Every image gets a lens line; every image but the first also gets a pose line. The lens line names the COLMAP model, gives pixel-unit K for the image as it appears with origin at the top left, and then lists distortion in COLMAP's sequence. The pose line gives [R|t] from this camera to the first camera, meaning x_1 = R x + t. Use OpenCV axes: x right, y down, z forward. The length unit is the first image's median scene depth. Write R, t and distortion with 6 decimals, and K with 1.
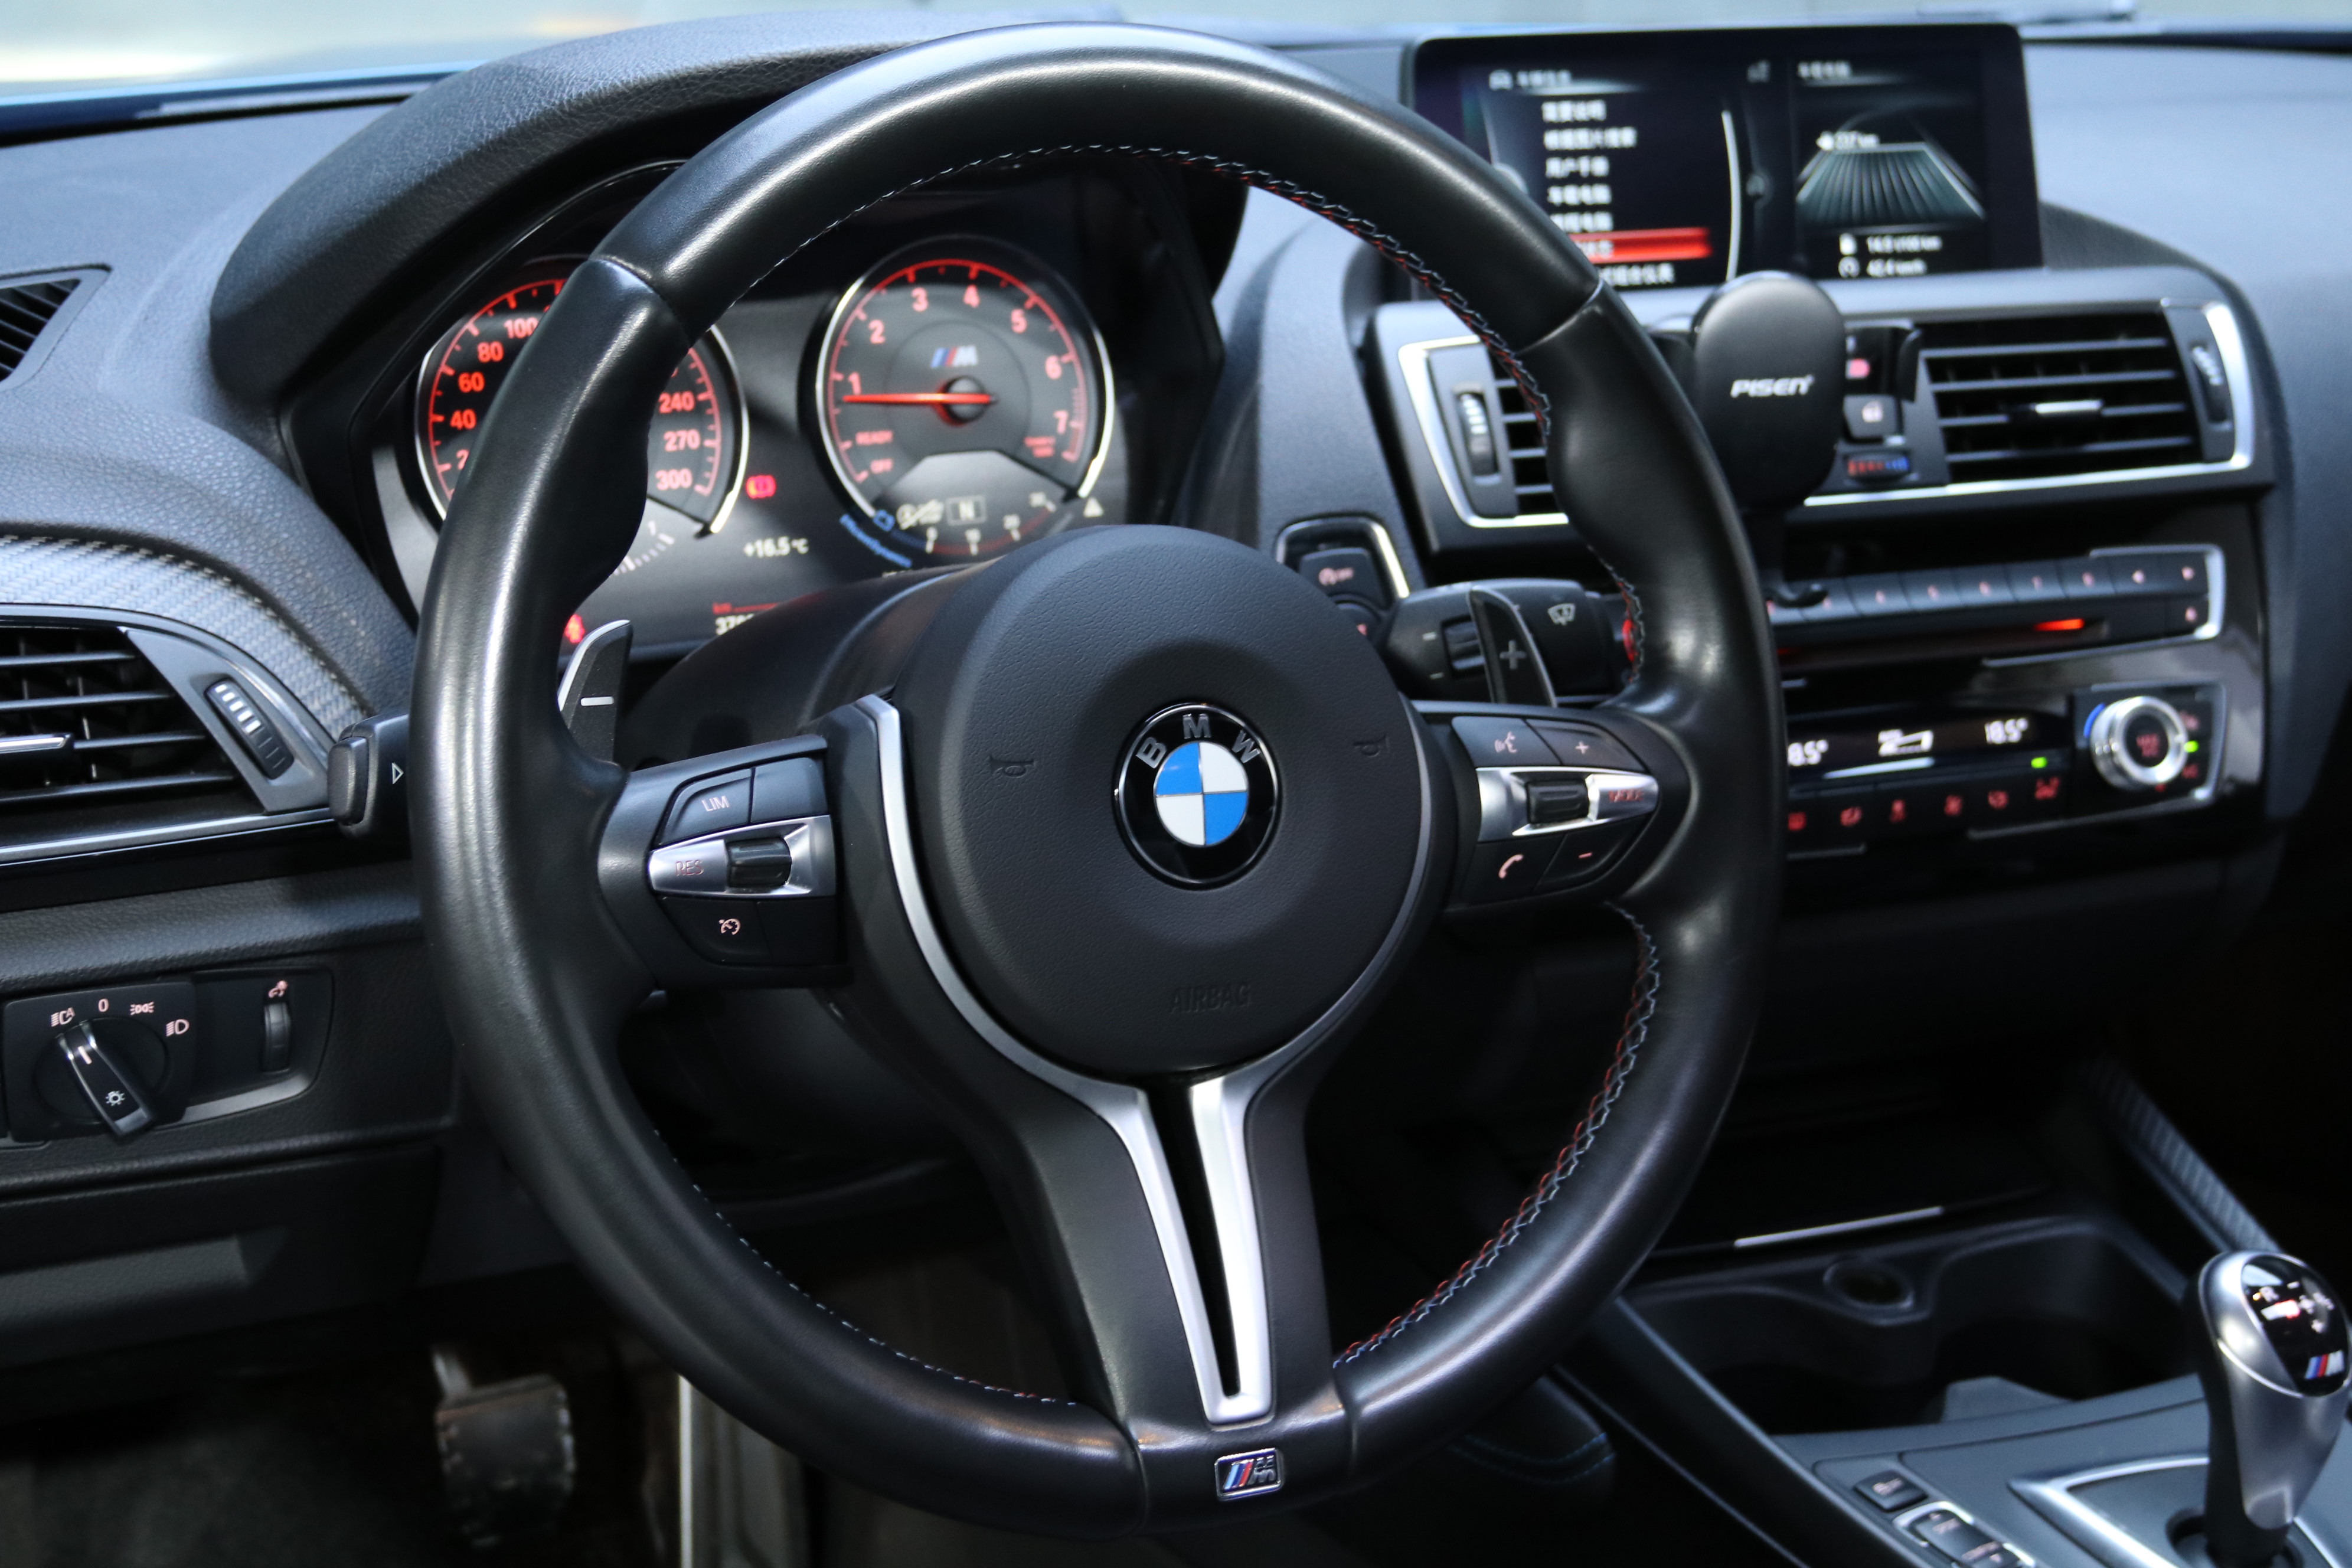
lens RADIAL K [[3150.7, 0, 1127.0], [0, 3150.7, 804.0], [0, 0, 1]] dist [-0.004405, 0.392171]
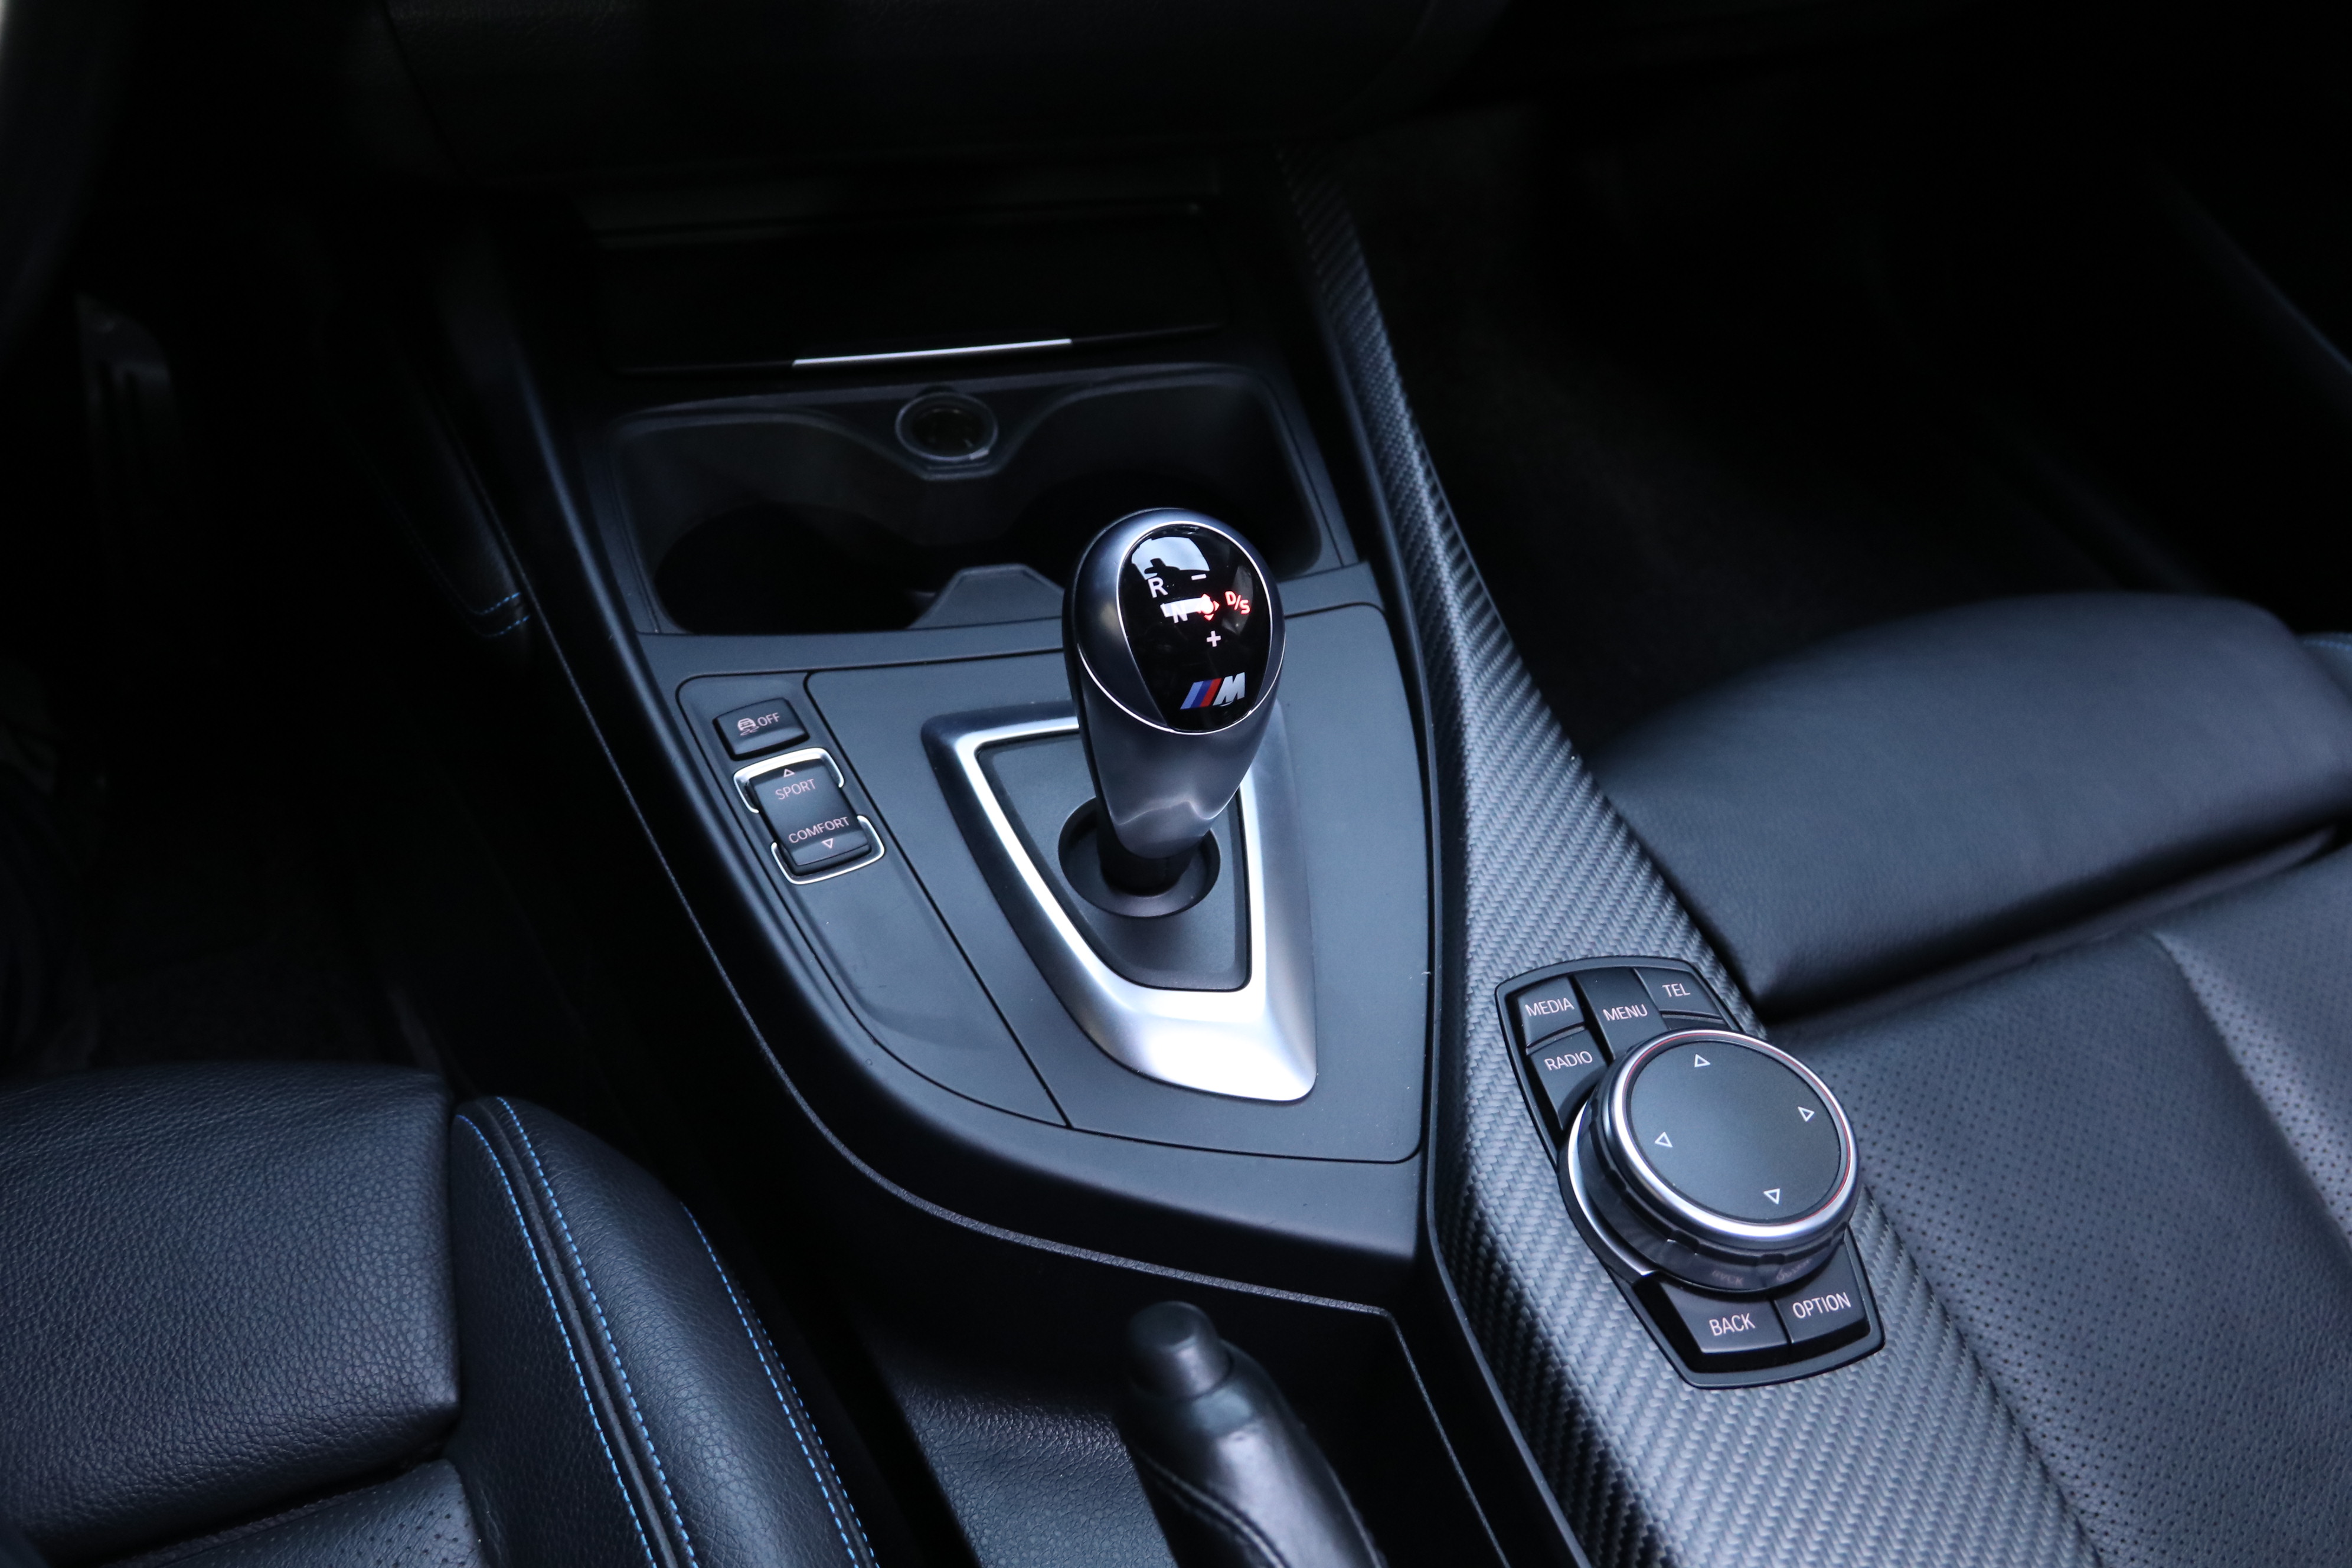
lens RADIAL K [[1938.6, 0, 1146.7], [0, 1938.6, 772.4], [0, 0, 1]] dist [-0.186157, 0.130590]
pose [[0.992508, 0.121838, -0.009149, 0.336351], [-0.105666, 0.893536, 0.436381, 0.005180], [0.061343, -0.432145, 0.899715, 0.552511]]
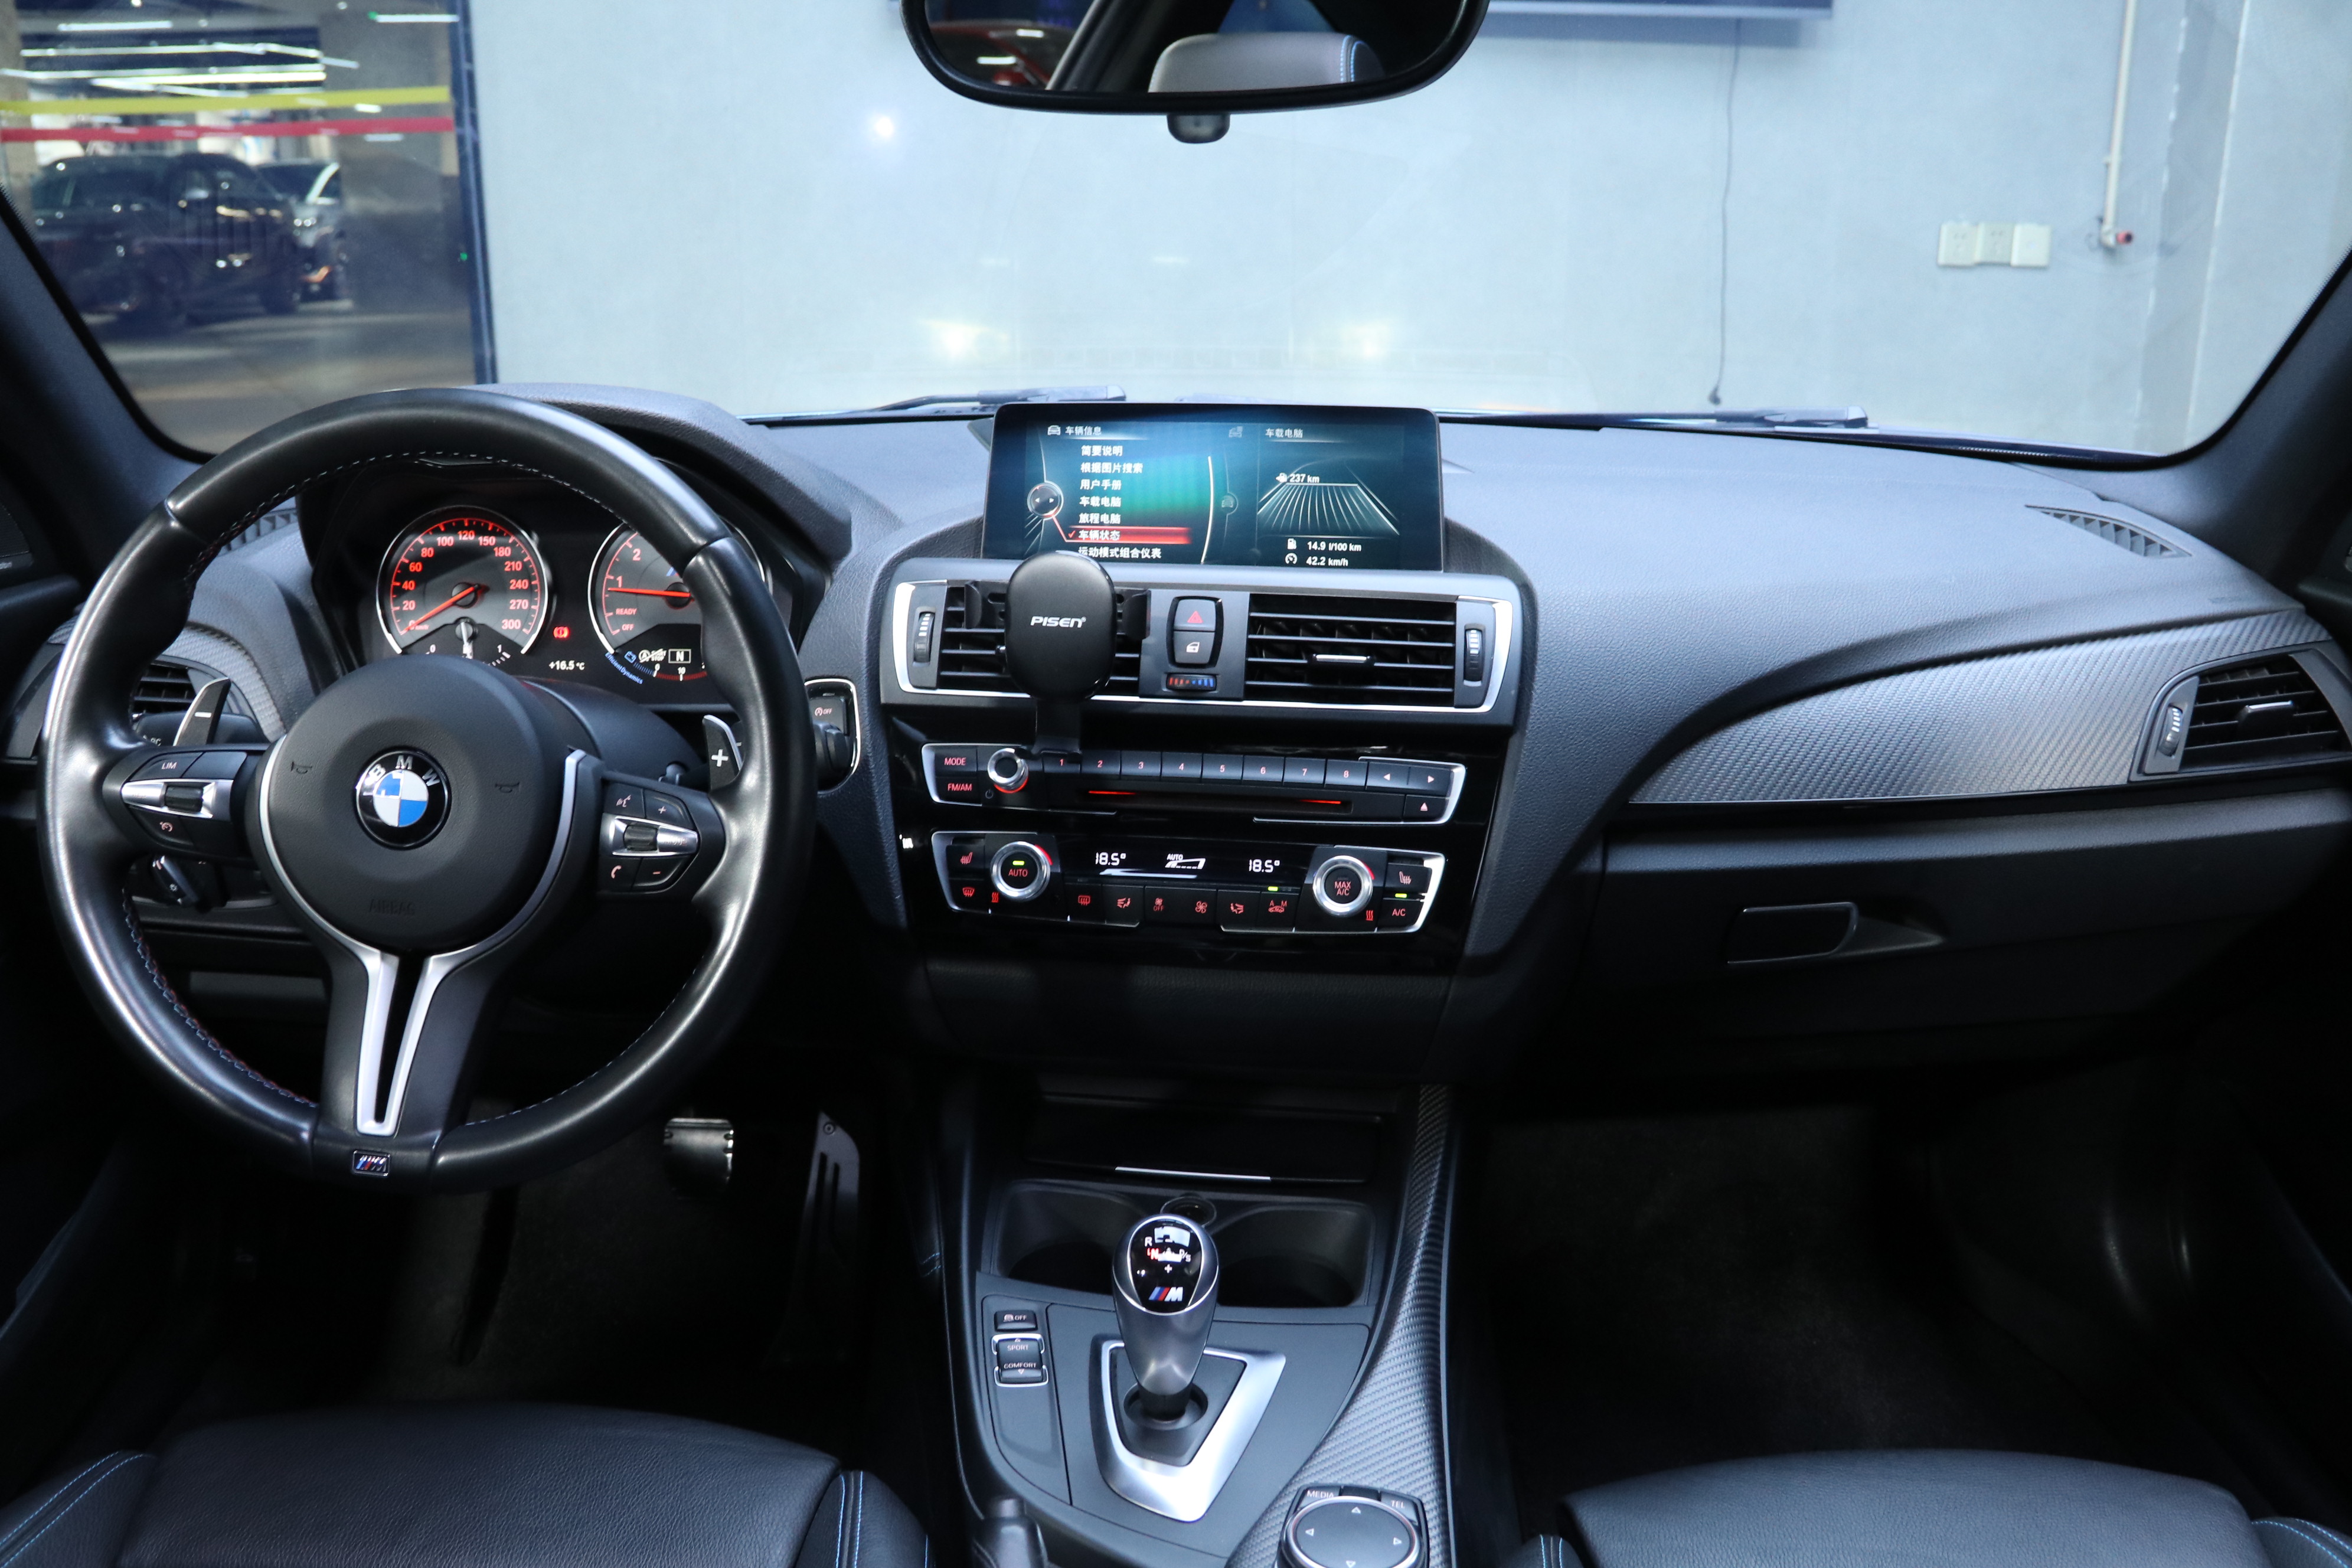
lens RADIAL K [[1916.5, 0, 1131.5], [0, 1916.5, 786.1], [0, 0, 1]] dist [-0.167435, 0.131828]
pose [[0.868984, 0.120513, -0.479941, 0.697086], [-0.141314, 0.989938, -0.007292, -0.047805], [0.474233, 0.074159, 0.877271, 0.174909]]
